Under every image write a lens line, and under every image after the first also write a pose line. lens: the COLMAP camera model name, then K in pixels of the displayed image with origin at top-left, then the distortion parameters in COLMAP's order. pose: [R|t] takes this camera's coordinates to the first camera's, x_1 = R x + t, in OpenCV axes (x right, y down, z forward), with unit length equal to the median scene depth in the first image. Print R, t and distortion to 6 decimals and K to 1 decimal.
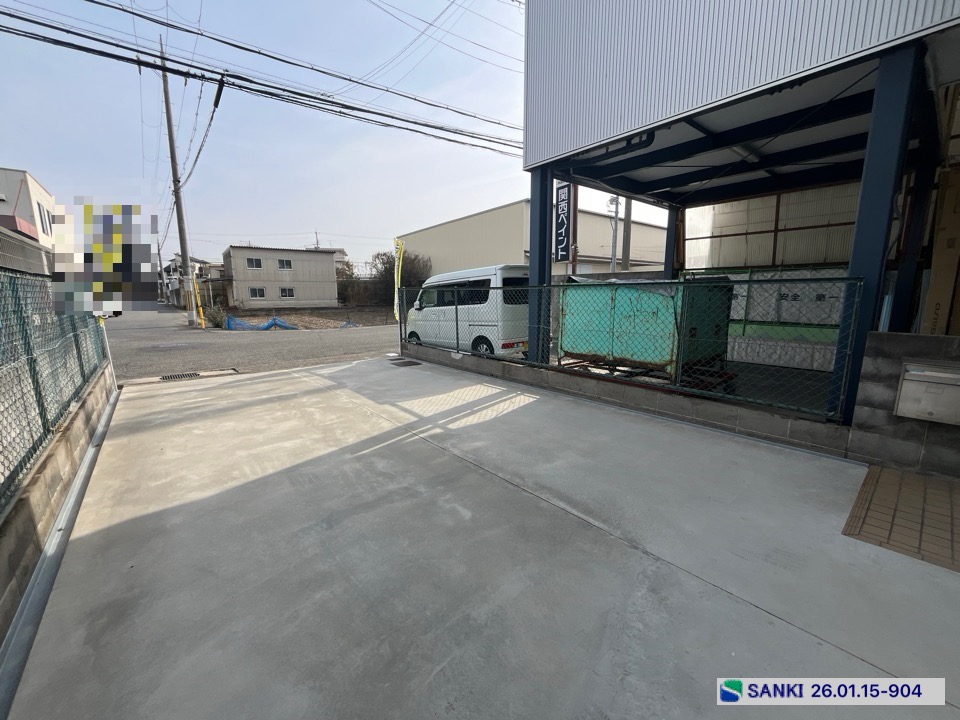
lens RADIAL K [[388.4, 0, 477.6], [0, 388.4, 361.5], [0, 0, 1]] dist [-0.003742, 0.000100]
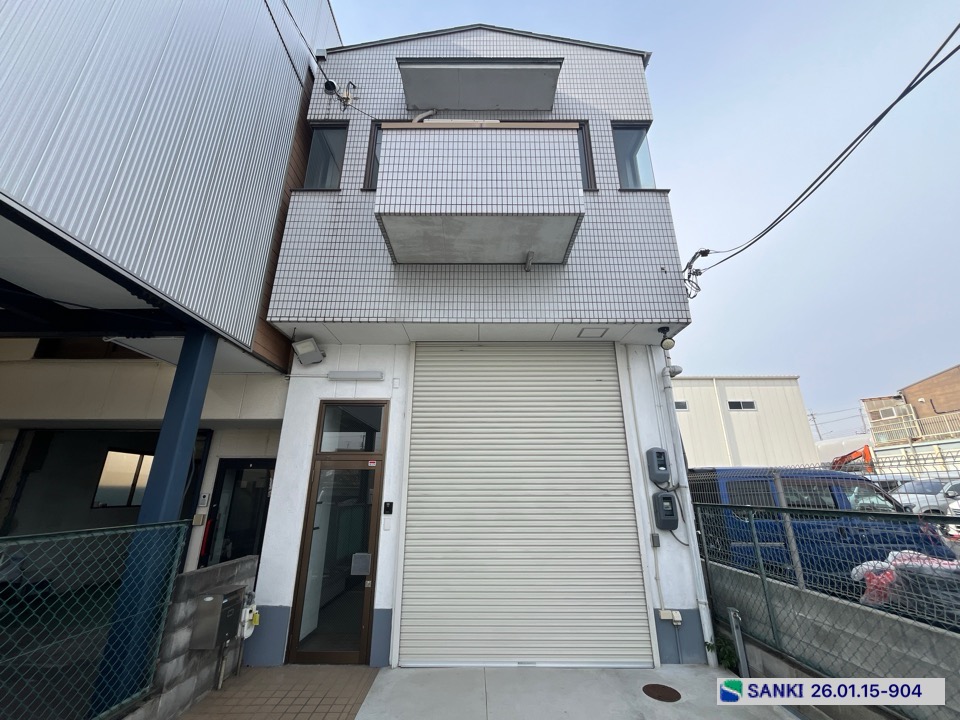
lens RADIAL K [[388.4, 0, 477.1], [0, 388.4, 360.6], [0, 0, 1]] dist [-0.003742, 0.000100]
pose [[-0.769579, 0.215448, 0.601108, -0.235731], [0.120055, 0.973392, -0.195180, -0.234881], [-0.627164, -0.078041, -0.774967, 0.935261]]
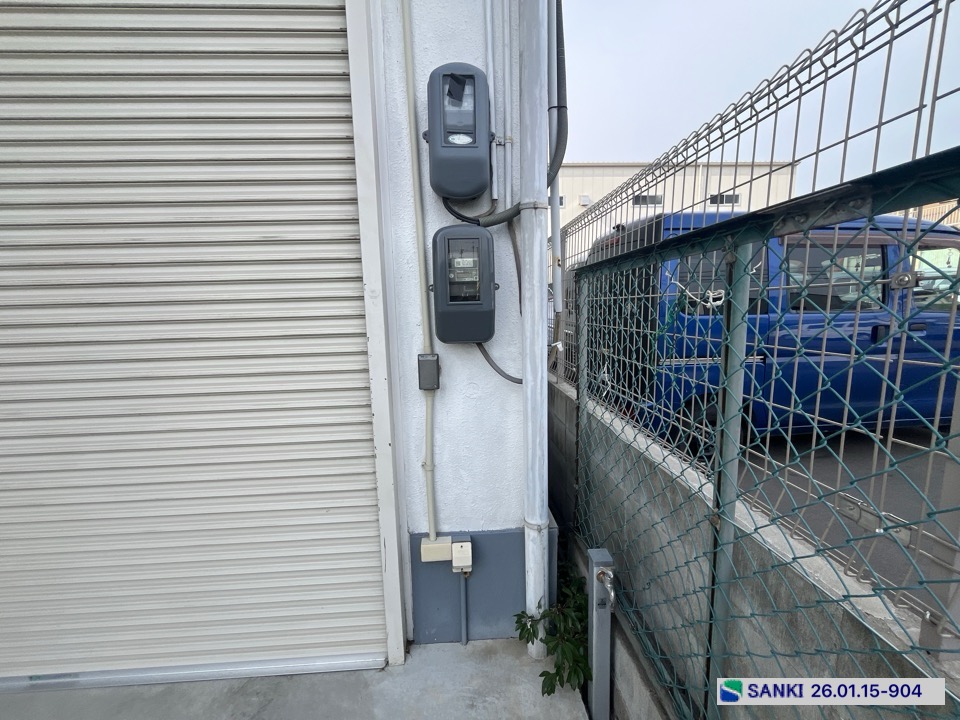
lens RADIAL K [[388.4, 0, 474.9], [0, 388.4, 361.5], [0, 0, 1]] dist [-0.003742, 0.000100]
pose [[-0.803196, -0.049337, 0.593668, -0.123974], [0.138563, 0.953758, 0.266730, -0.024232], [-0.579376, 0.296497, -0.759219, 0.096610]]
